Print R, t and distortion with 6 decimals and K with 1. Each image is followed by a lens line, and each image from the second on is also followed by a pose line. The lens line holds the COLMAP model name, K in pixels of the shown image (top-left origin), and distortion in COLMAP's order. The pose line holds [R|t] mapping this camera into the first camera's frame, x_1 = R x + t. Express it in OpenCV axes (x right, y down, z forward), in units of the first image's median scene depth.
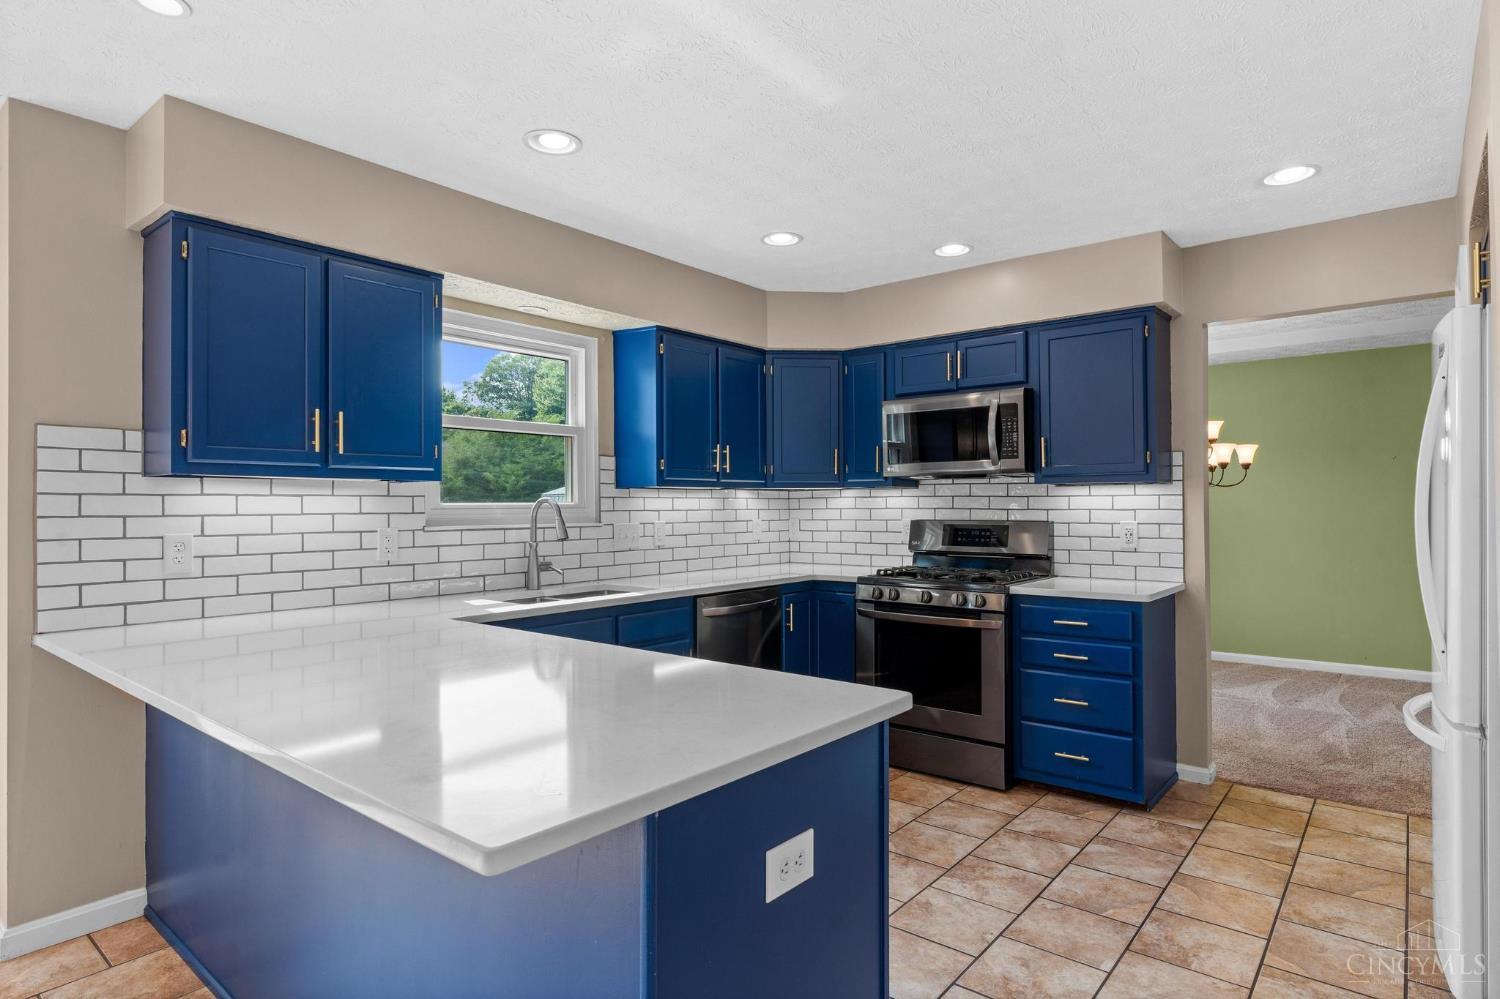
lens RADIAL K [[811.6, 0, 750.0], [0, 811.6, 499.5], [0, 0, 1]] dist [0.000802, 0.000558]
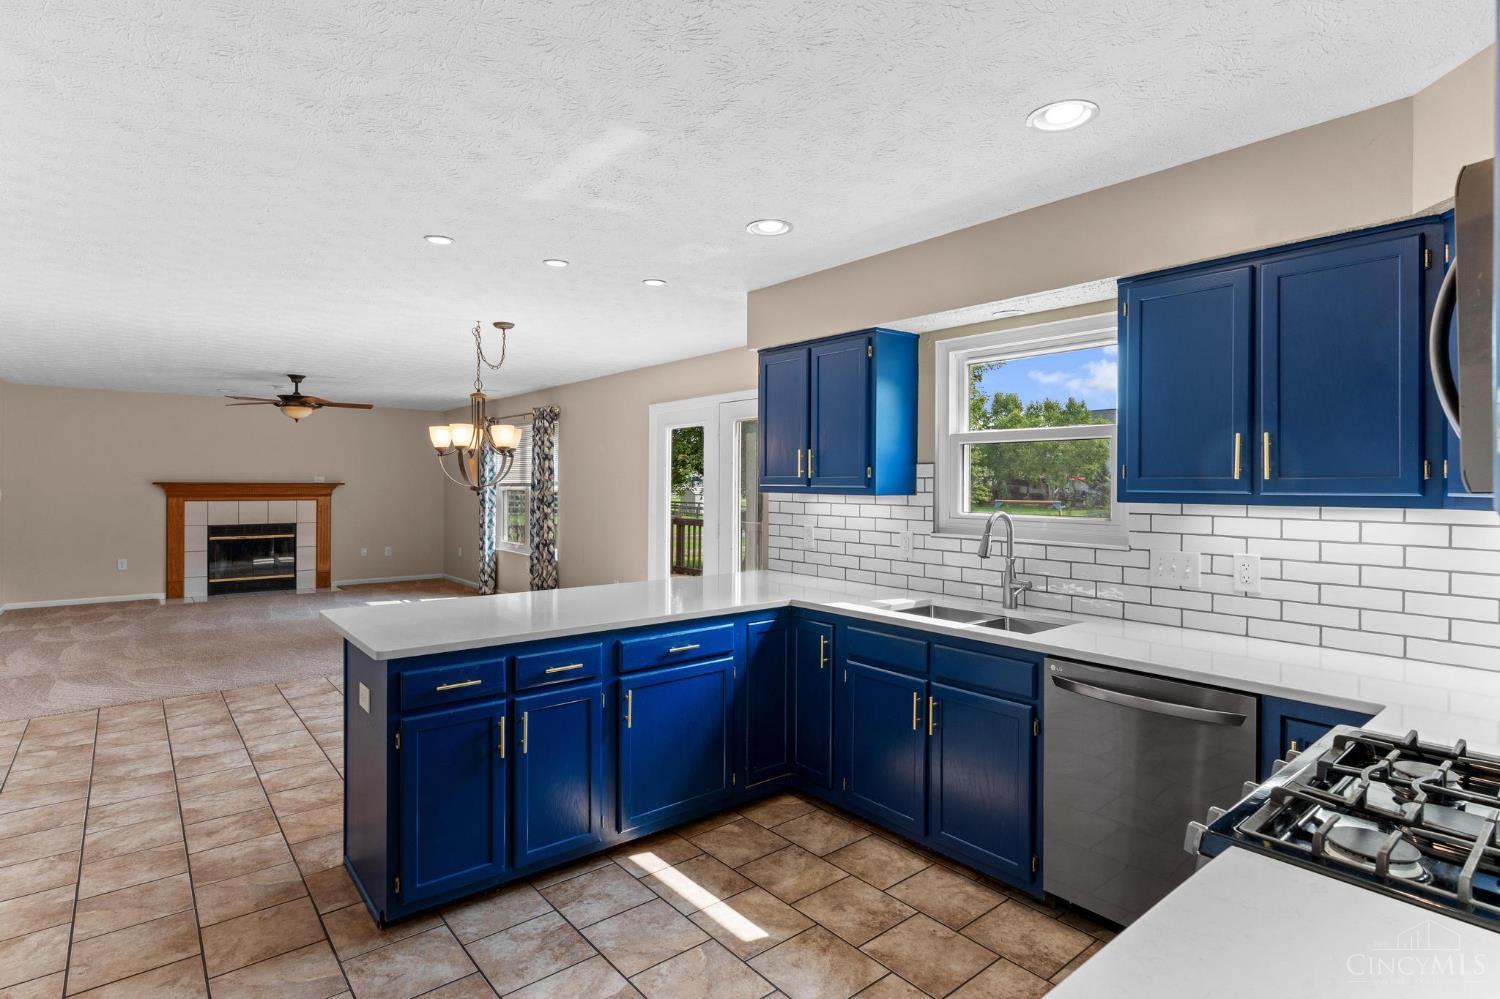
lens RADIAL K [[751.8, 0, 750.8], [0, 751.8, 483.9], [0, 0, 1]] dist [-0.002200, -0.000267]
pose [[-0.189922, 0.005622, -0.981783, 0.608722], [0.003434, 0.999981, 0.005062, -0.036782], [0.981793, -0.002410, -0.189938, 0.811522]]
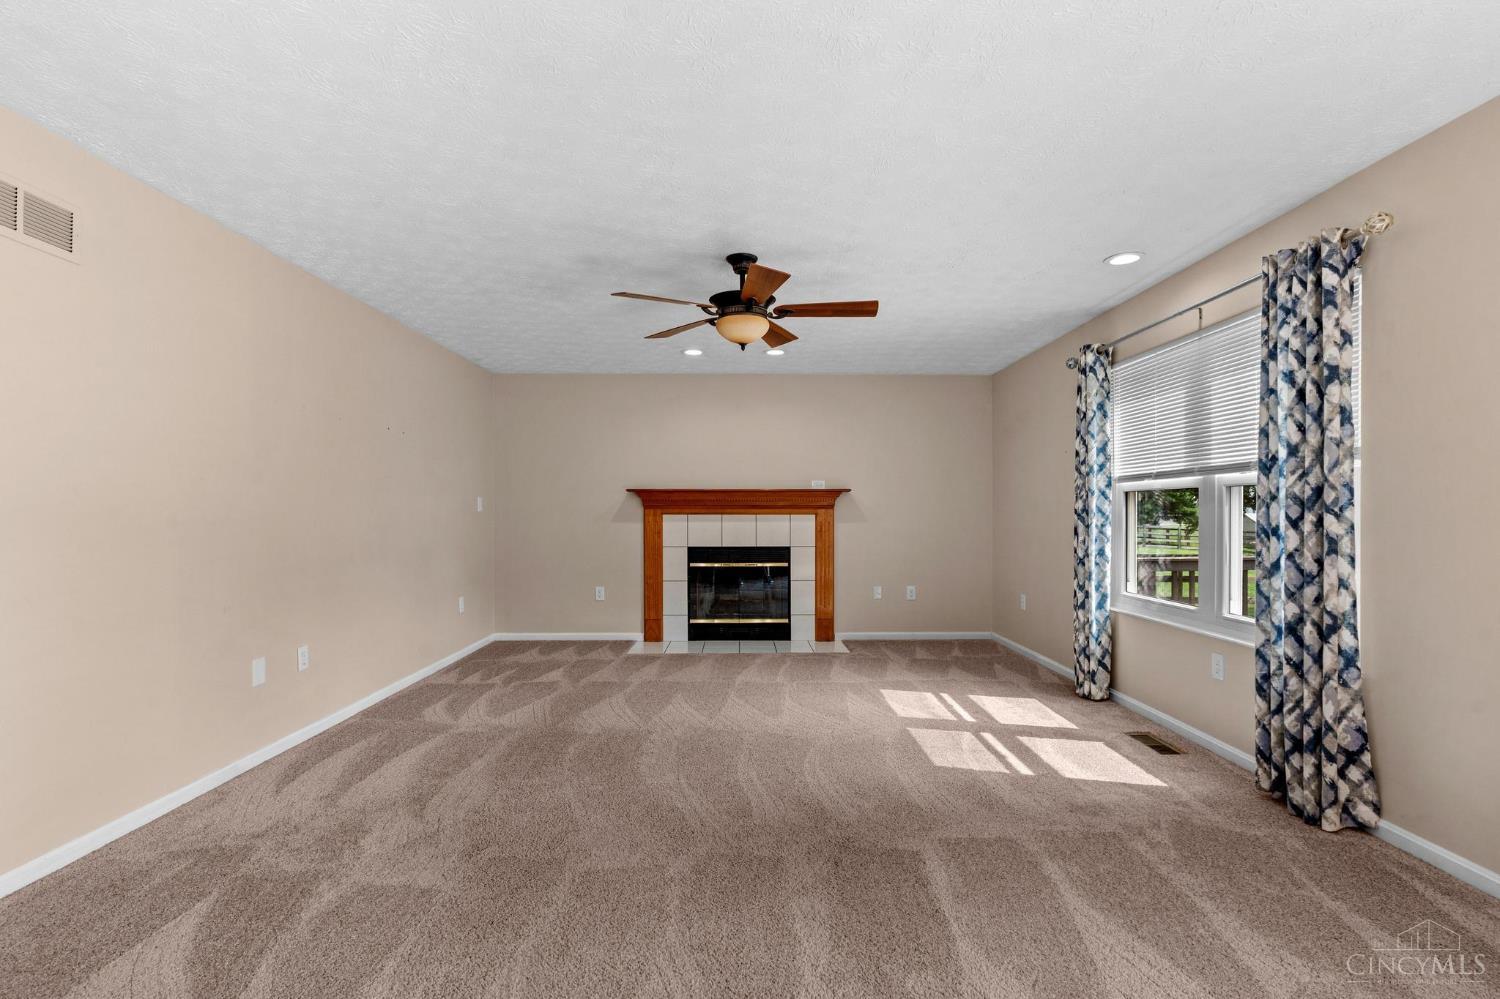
lens RADIAL K [[696.7, 0, 754.1], [0, 696.7, 514.3], [0, 0, 1]] dist [-0.003376, -0.000155]
pose [[-0.760335, 0.008658, -0.649474, -0.481748], [0.010587, 0.999944, 0.000936, 0.025421], [0.649445, -0.006164, -0.760384, 0.001545]]
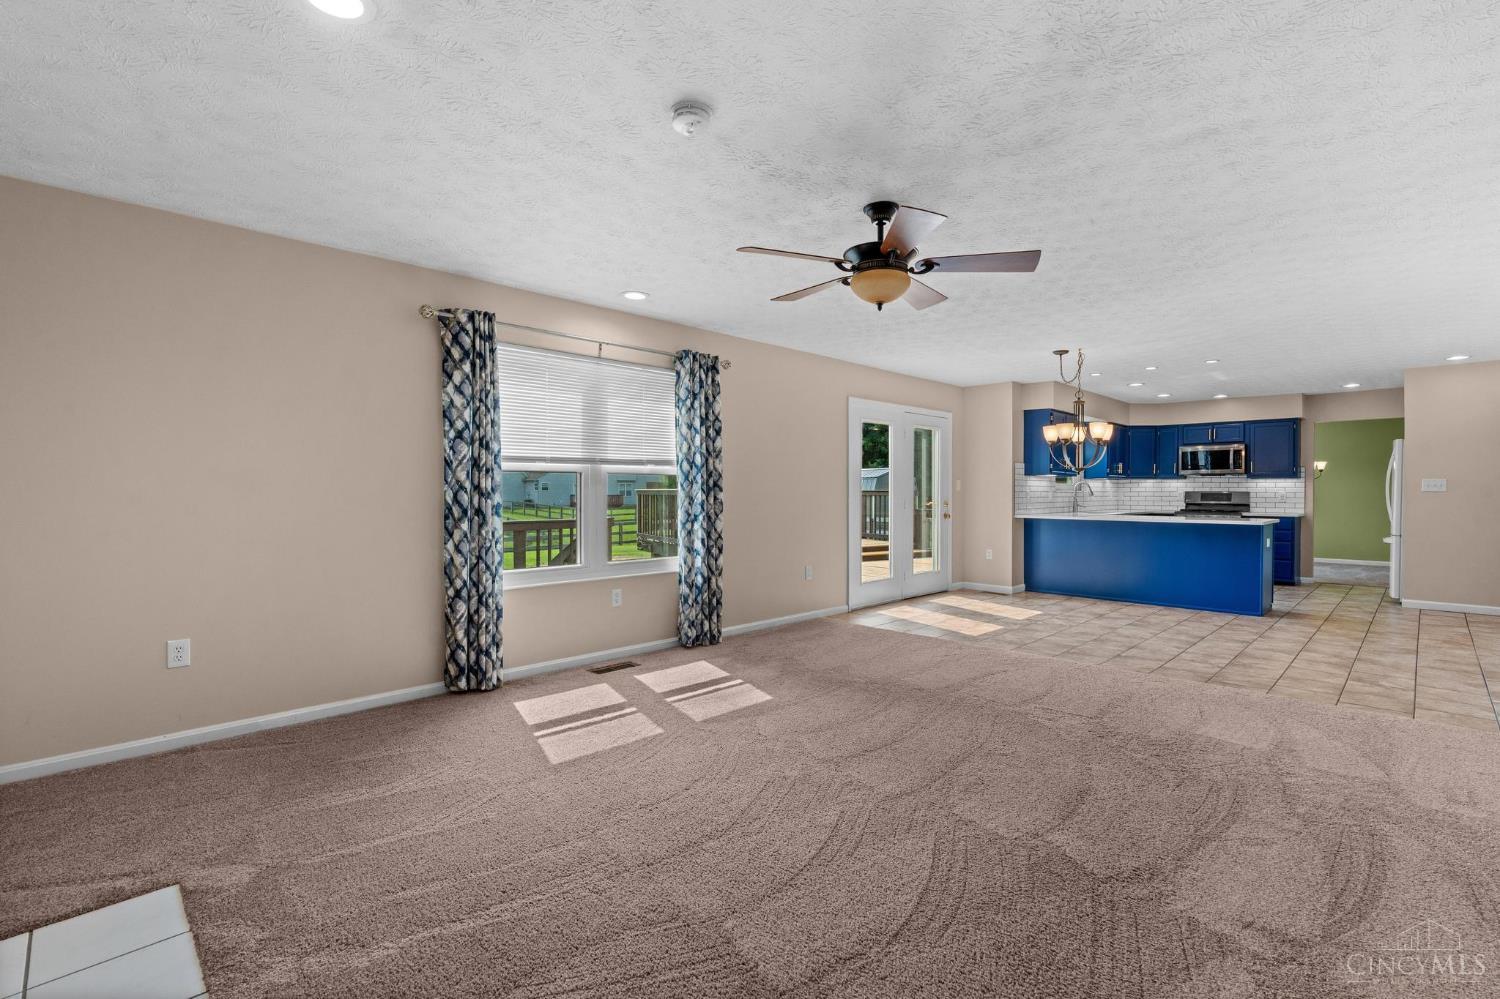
lens RADIAL K [[674.4, 0, 755.8], [0, 674.4, 501.6], [0, 0, 1]] dist [-0.007817, 0.000081]
pose [[0.995136, 0.007967, -0.098191, -1.130118], [-0.005703, 0.999712, 0.023321, 0.017977], [0.098349, -0.022647, 0.994894, -1.504488]]
